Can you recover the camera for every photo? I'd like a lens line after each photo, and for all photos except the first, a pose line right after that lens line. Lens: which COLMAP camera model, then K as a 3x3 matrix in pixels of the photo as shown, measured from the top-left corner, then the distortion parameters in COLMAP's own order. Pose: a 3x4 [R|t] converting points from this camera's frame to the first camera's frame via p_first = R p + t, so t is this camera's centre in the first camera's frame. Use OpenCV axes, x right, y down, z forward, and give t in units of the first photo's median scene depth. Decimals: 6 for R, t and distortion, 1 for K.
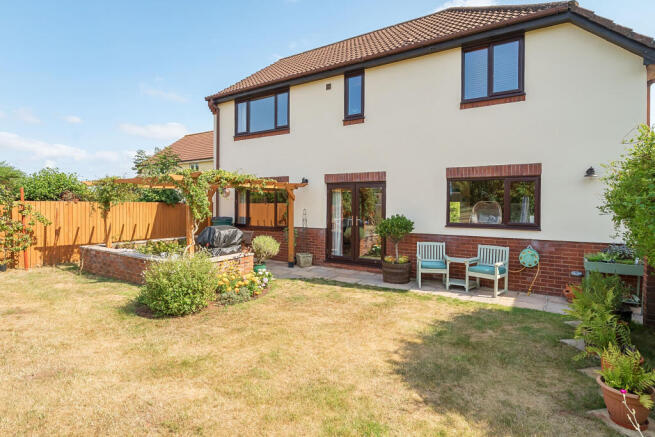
lens RADIAL K [[346.1, 0, 331.2], [0, 346.1, 206.3], [0, 0, 1]] dist [-0.005398, -0.000612]
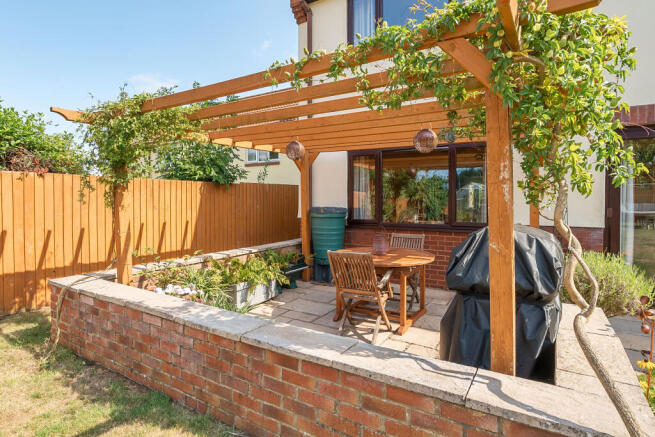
lens RADIAL K [[346.1, 0, 330.9], [0, 346.1, 204.9], [0, 0, 1]] dist [-0.005398, -0.000612]
pose [[0.999159, -0.008104, 0.040195, -0.385604], [0.007707, 0.999920, 0.010010, 0.025901], [-0.040273, -0.009692, 0.999142, 0.540608]]
